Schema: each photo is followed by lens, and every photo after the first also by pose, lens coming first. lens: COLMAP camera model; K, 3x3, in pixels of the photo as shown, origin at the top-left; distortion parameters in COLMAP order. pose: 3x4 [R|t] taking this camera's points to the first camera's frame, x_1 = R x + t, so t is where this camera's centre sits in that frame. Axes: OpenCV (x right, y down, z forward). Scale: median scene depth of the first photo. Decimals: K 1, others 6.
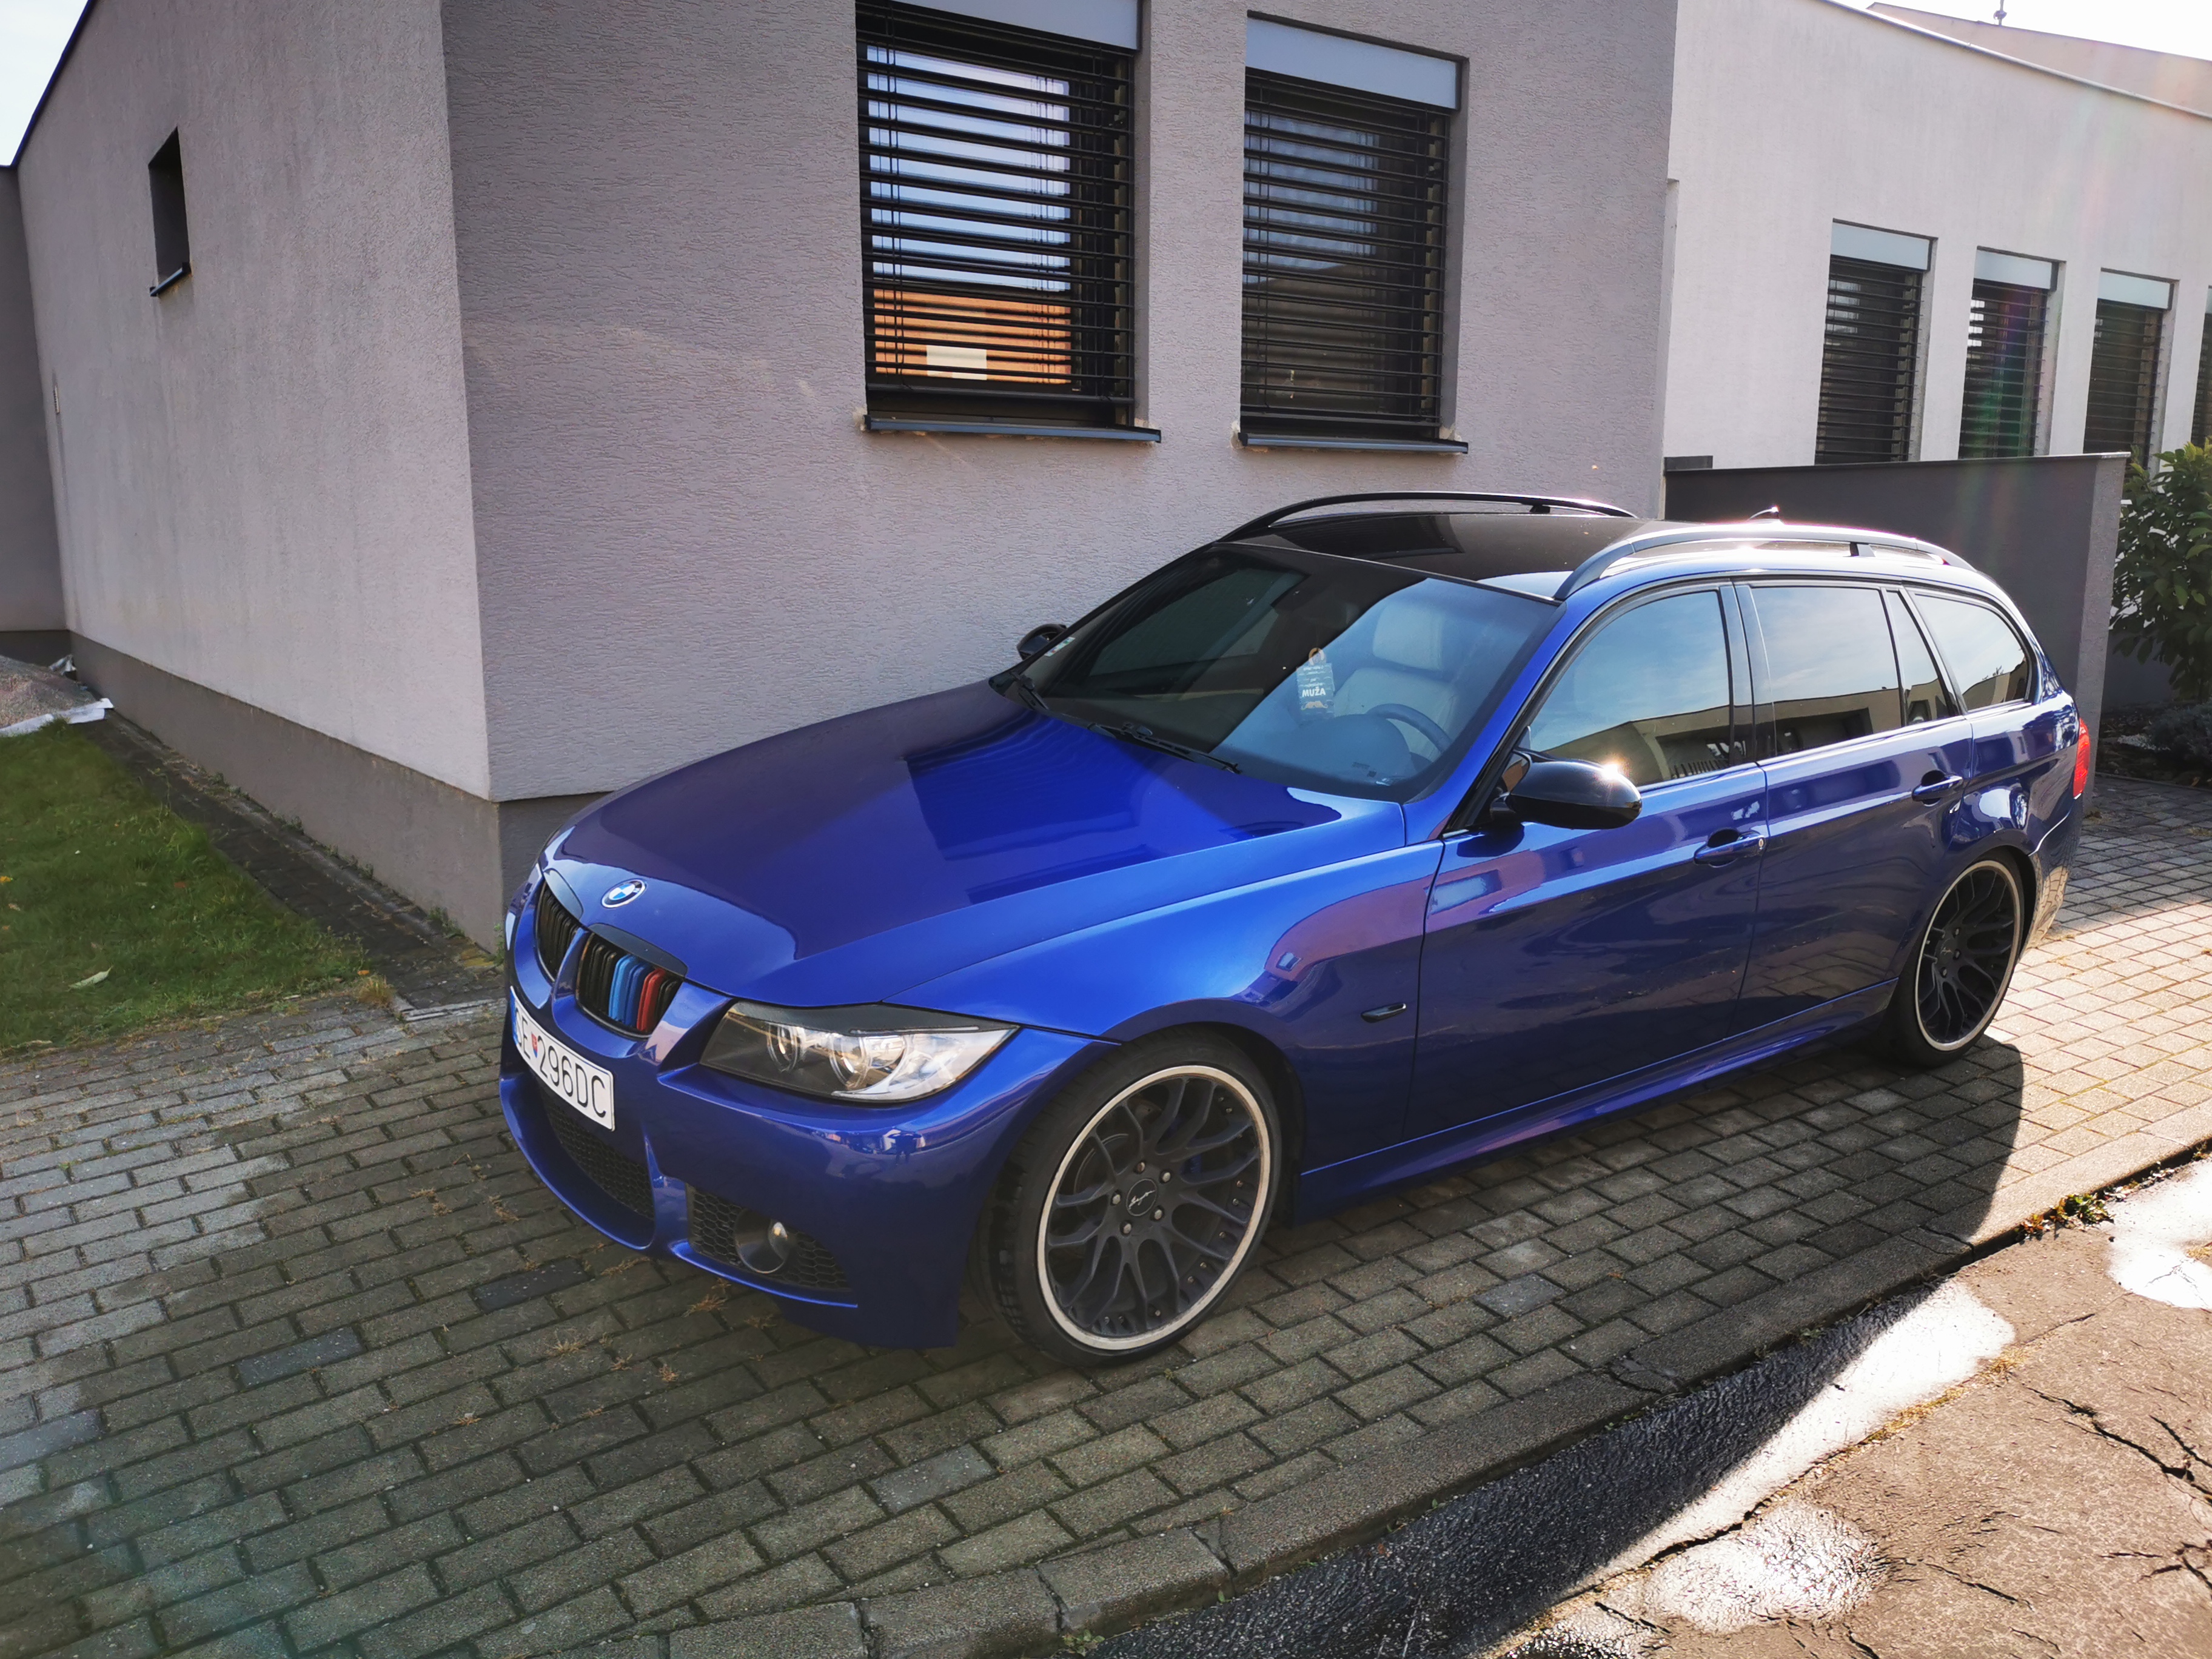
lens RADIAL K [[1646.1, 0, 1106.0], [0, 1646.1, 829.5], [0, 0, 1]] dist [0.034764, -0.002626]
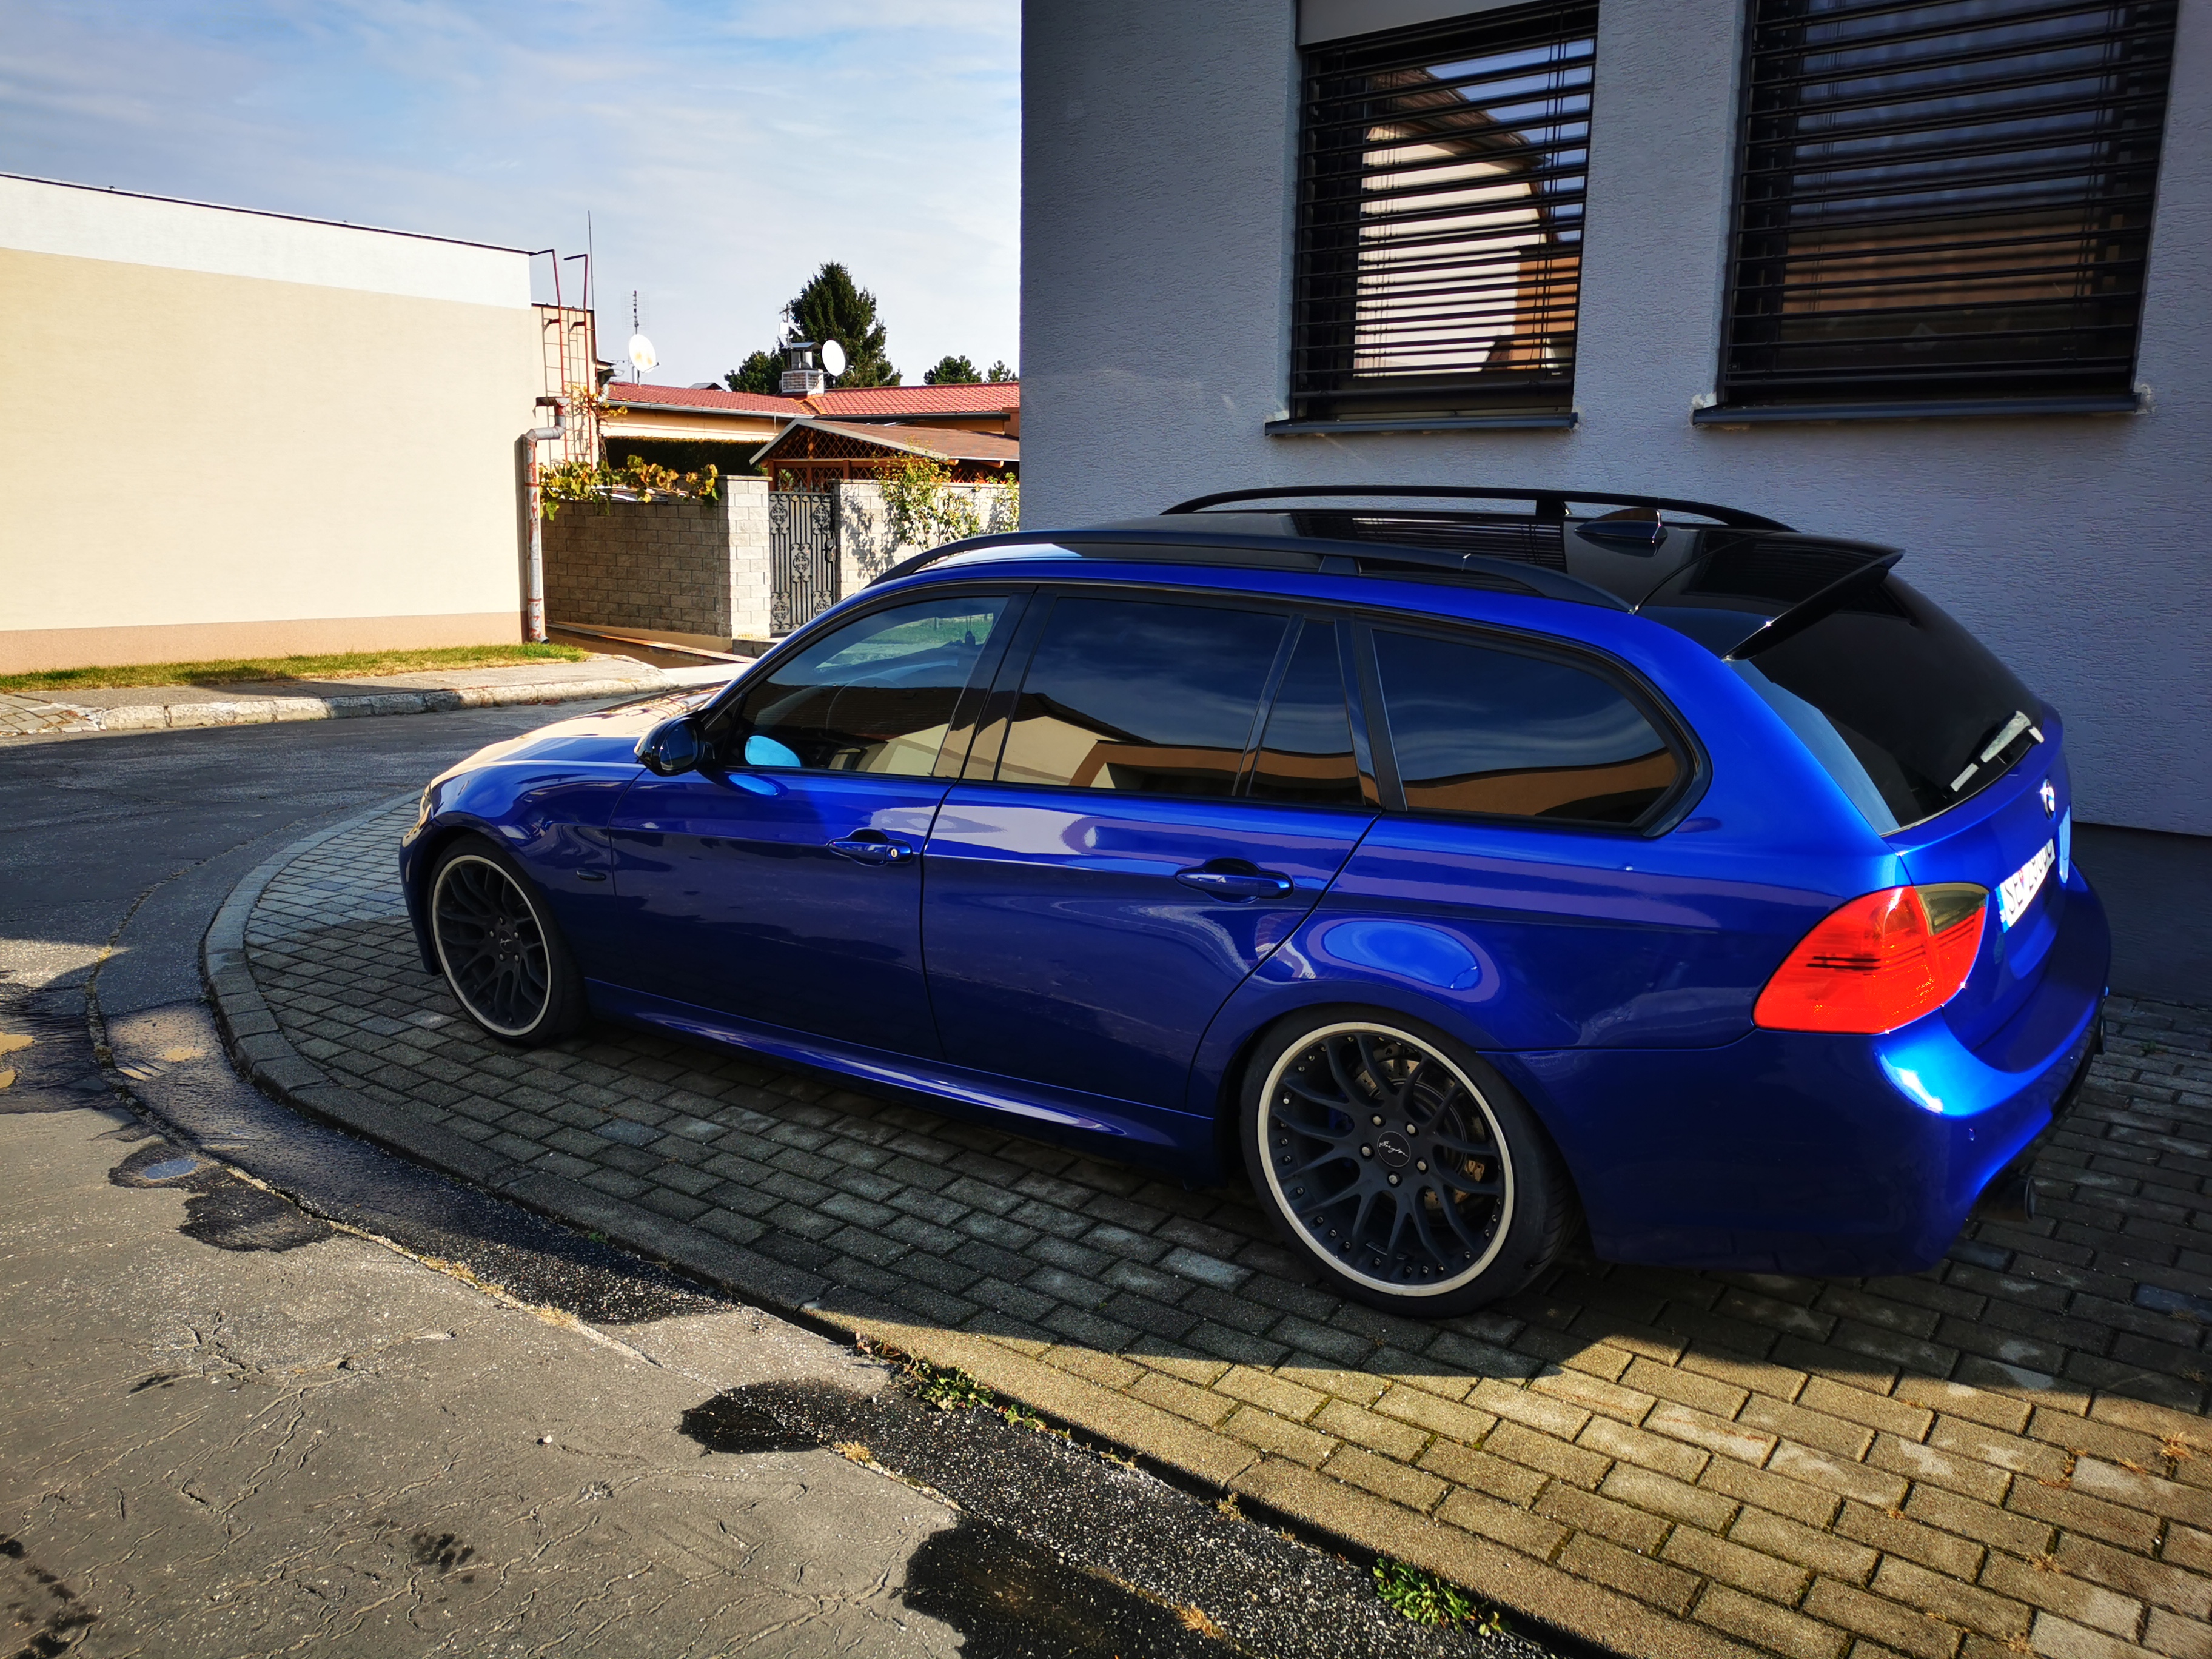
lens RADIAL K [[1646.1, 0, 1106.0], [0, 1646.1, 829.5], [0, 0, 1]] dist [0.034764, -0.002626]
pose [[0.313608, 0.174482, -0.933384, 1.208147], [-0.183319, 0.975606, 0.120781, -0.125027], [0.931689, 0.133229, 0.337943, 0.726870]]
